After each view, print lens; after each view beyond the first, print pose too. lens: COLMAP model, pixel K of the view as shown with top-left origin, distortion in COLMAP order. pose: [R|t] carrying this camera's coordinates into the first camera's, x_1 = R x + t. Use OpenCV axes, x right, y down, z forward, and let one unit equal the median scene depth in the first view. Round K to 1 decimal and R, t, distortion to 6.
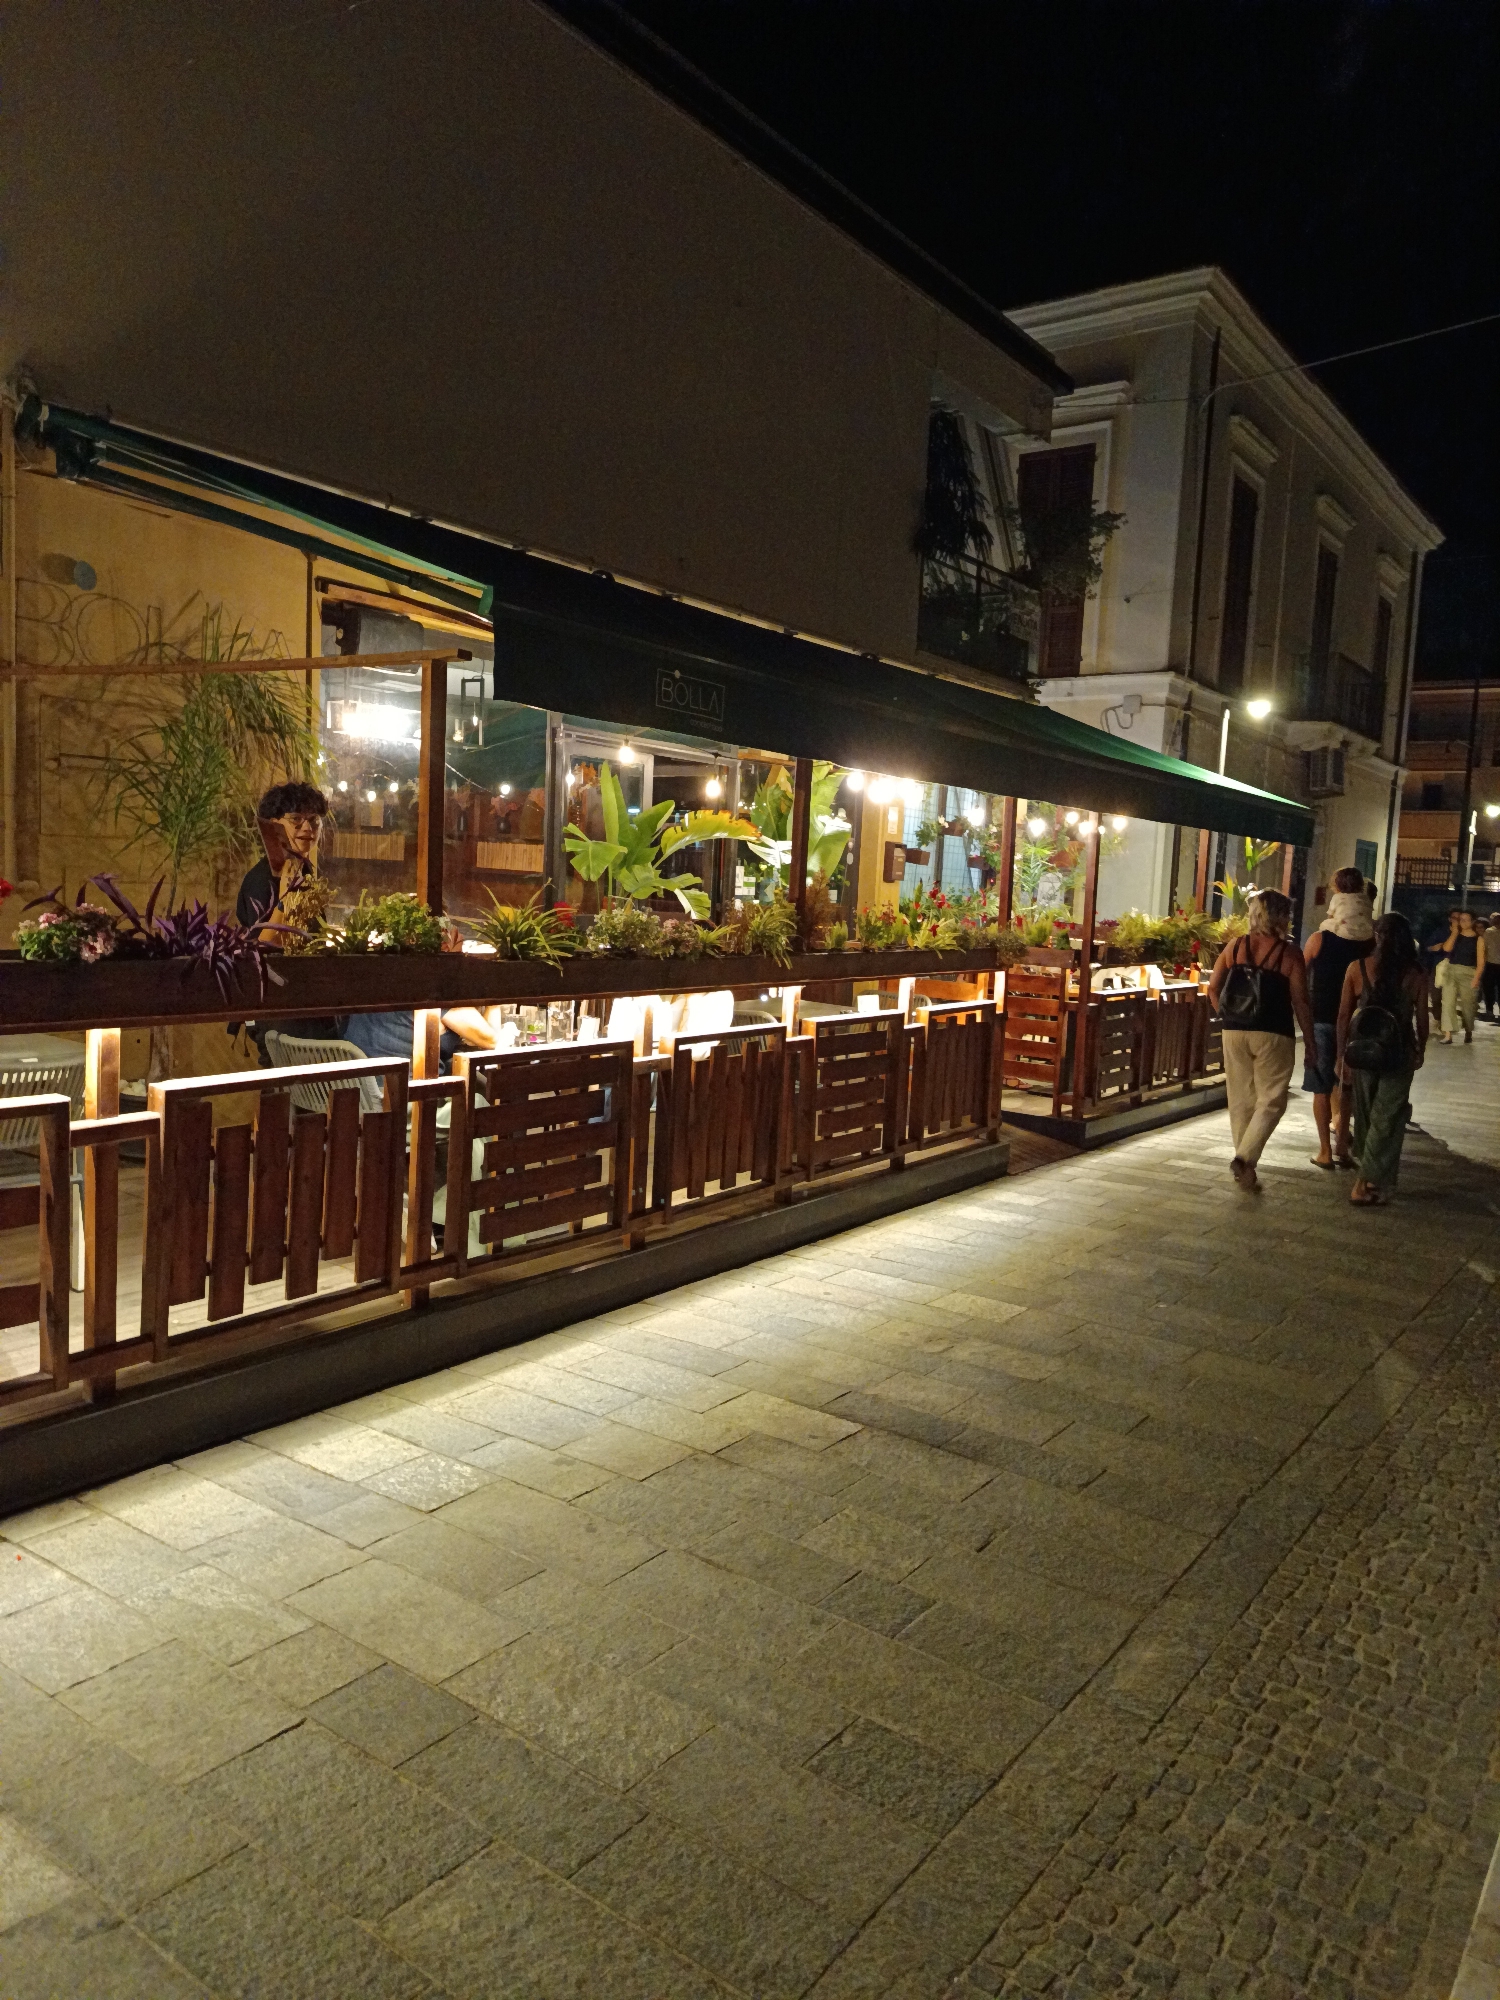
lens RADIAL K [[1398.6, 0, 746.6], [0, 1398.6, 999.0], [0, 0, 1]] dist [0.008181, 0.002205]
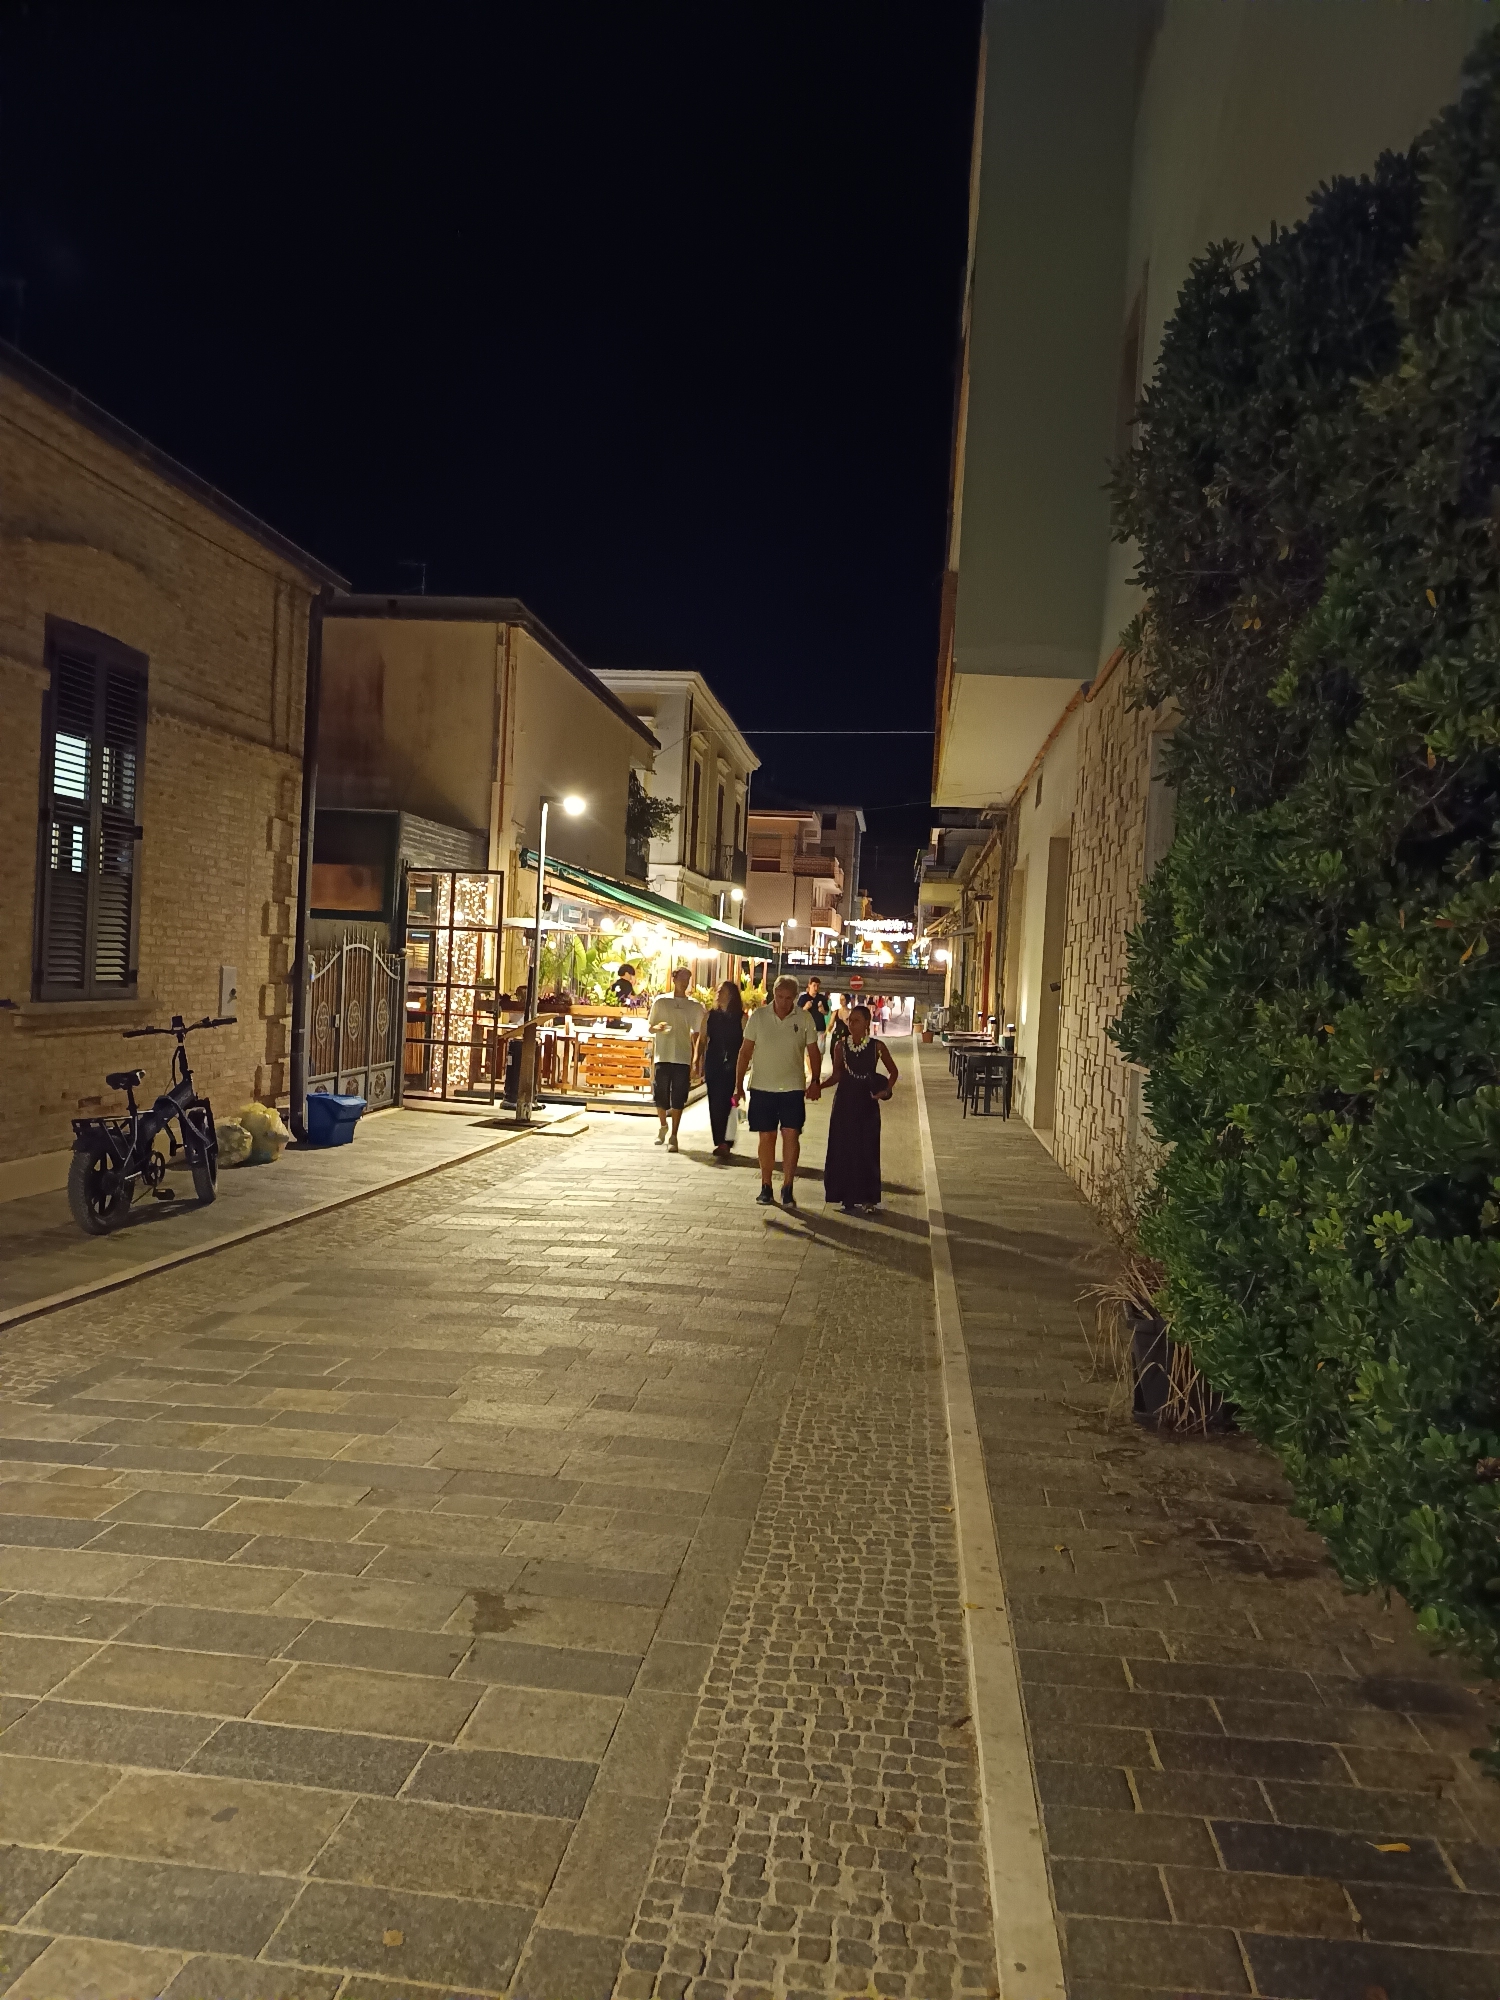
lens RADIAL K [[1398.6, 0, 753.2], [0, 1398.6, 1002.6], [0, 0, 1]] dist [0.008181, 0.002205]
pose [[0.867708, -0.001501, 0.497073, -0.591192], [0.017905, 0.999441, -0.028237, 0.022389], [-0.496753, 0.033402, 0.867249, -0.772472]]
